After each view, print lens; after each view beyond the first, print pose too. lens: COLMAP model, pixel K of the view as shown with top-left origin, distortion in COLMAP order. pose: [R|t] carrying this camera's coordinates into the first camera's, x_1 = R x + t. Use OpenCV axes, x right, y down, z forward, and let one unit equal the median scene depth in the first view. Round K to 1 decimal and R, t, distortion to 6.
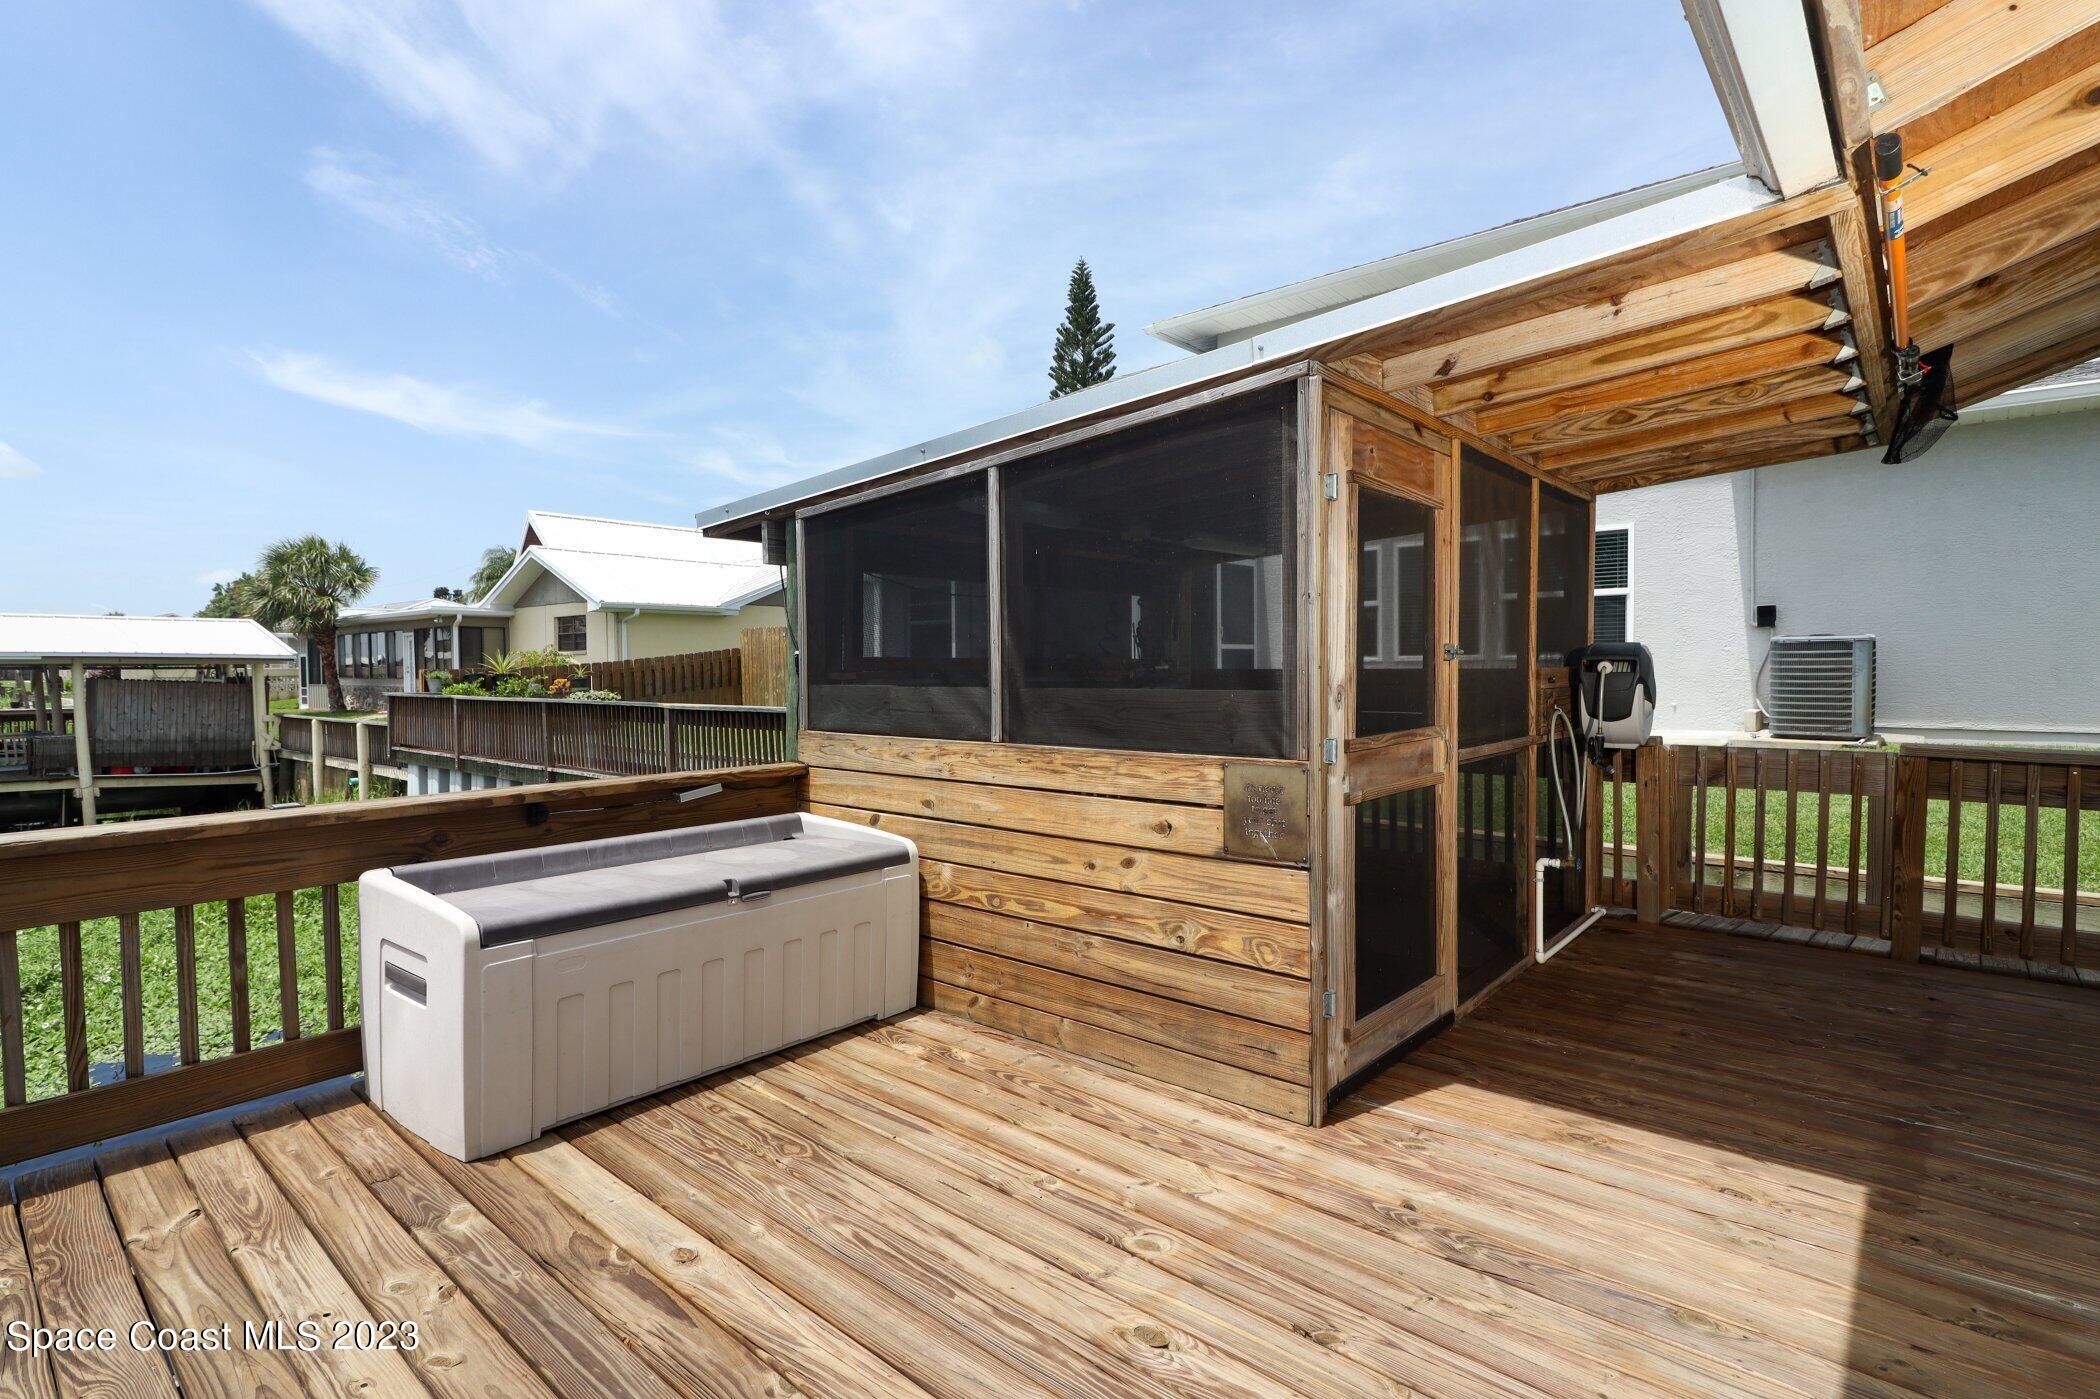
lens RADIAL K [[1024.7, 0, 1050.4], [0, 1024.7, 697.5], [0, 0, 1]] dist [0.002464, -0.000088]
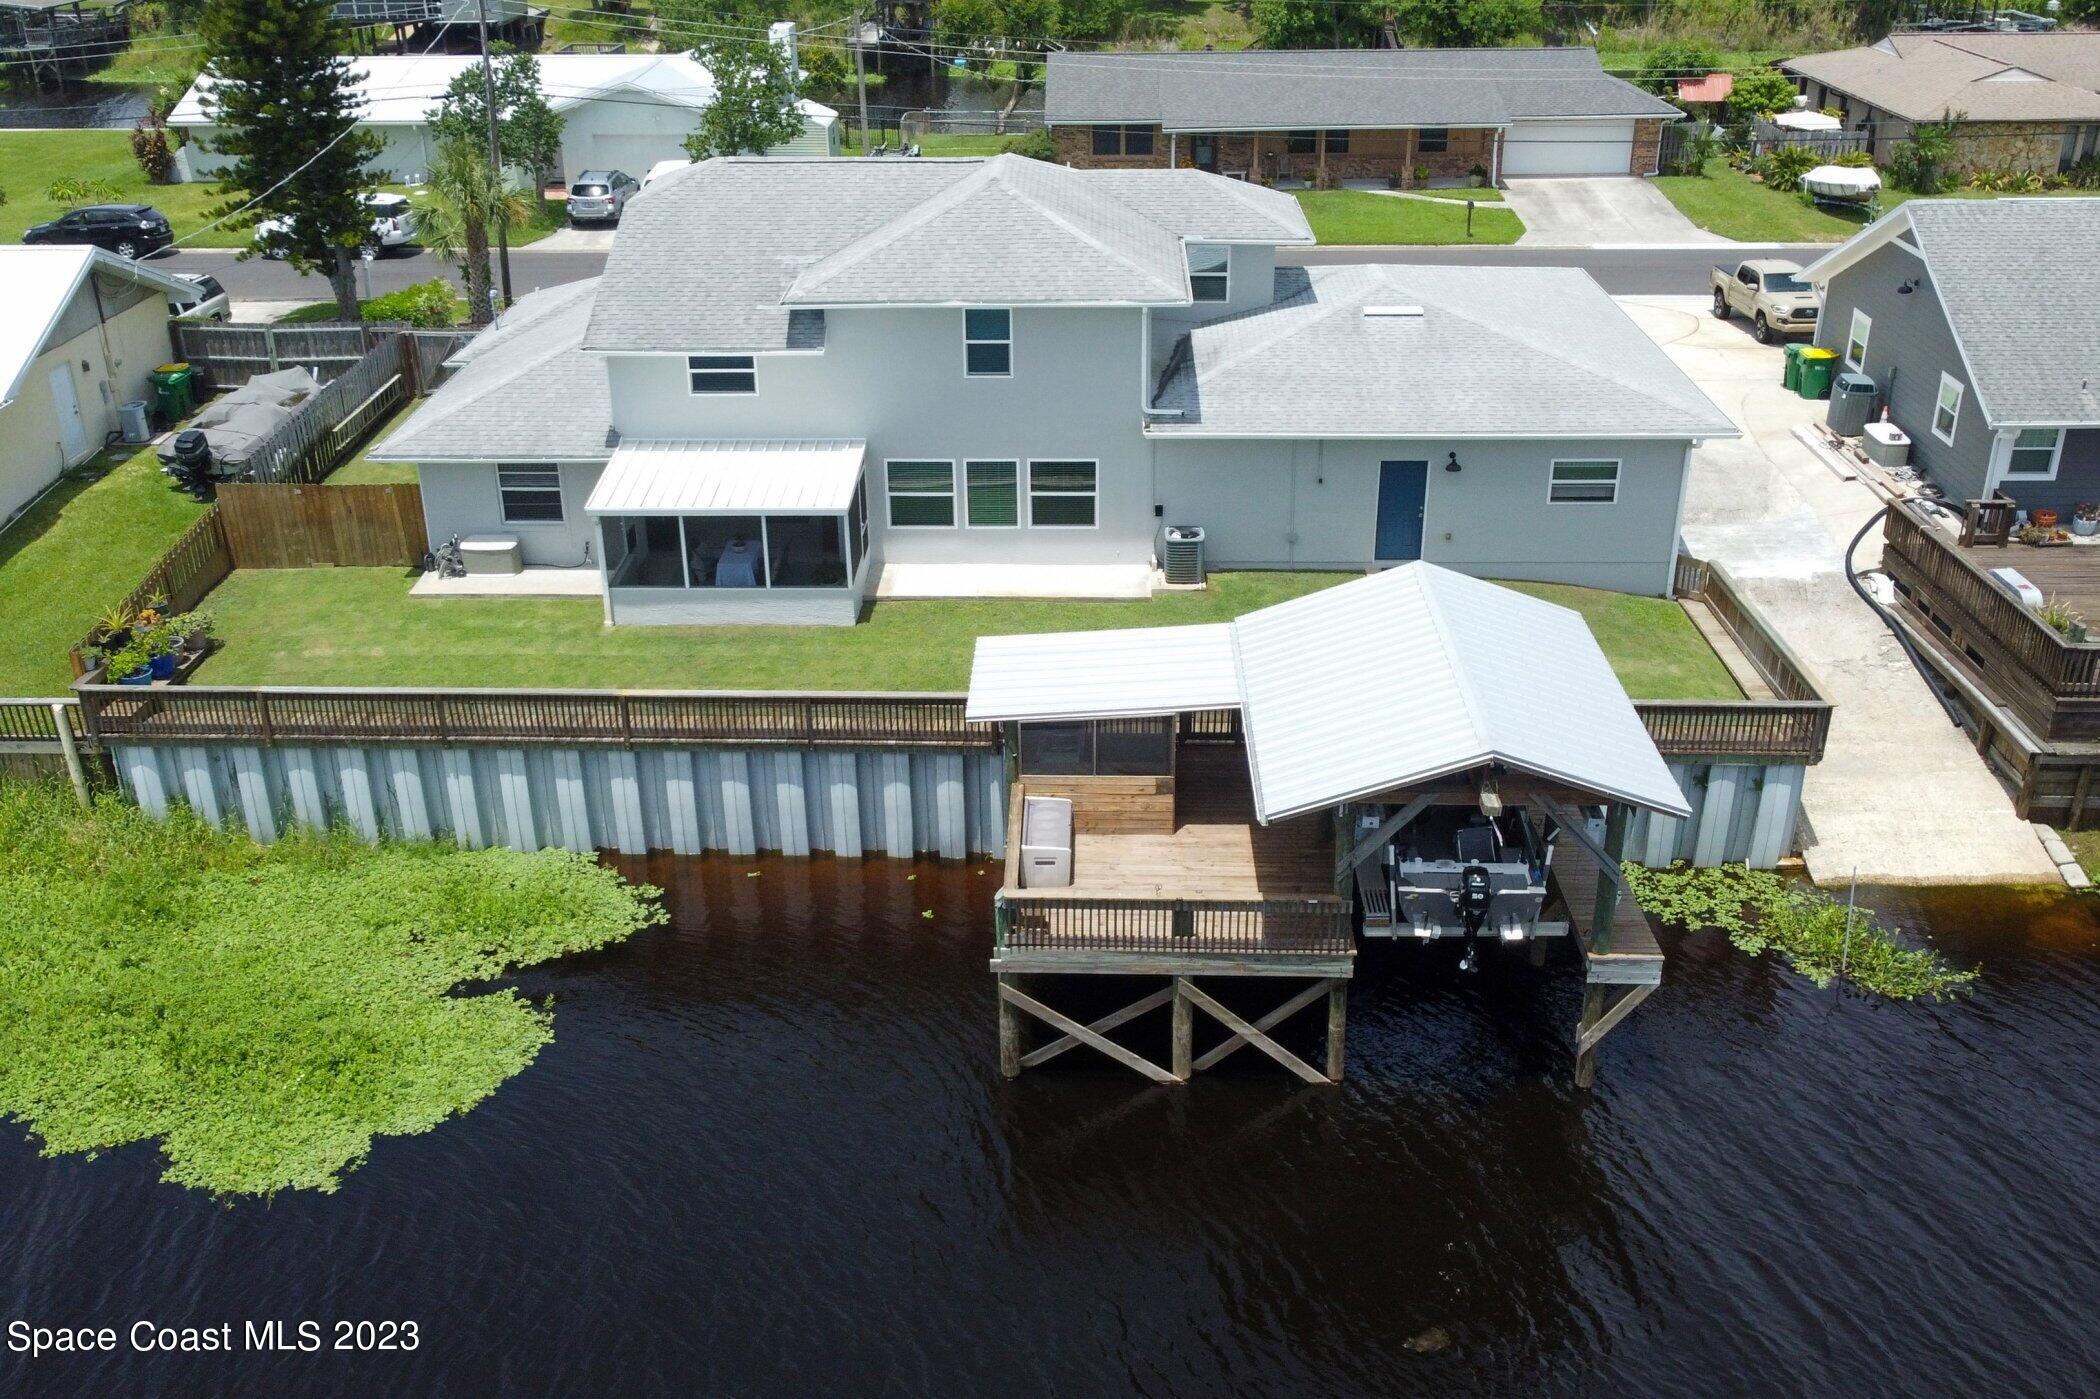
lens RADIAL K [[1941.2, 0, 1030.8], [0, 1941.2, 702.3], [0, 0, 1]] dist [0.005453, -0.005262]
pose [[0.780812, -0.270238, 0.563297, -1.617435], [0.026523, 0.915138, 0.402267, -1.195286], [-0.624203, -0.299155, 0.721719, -1.571180]]
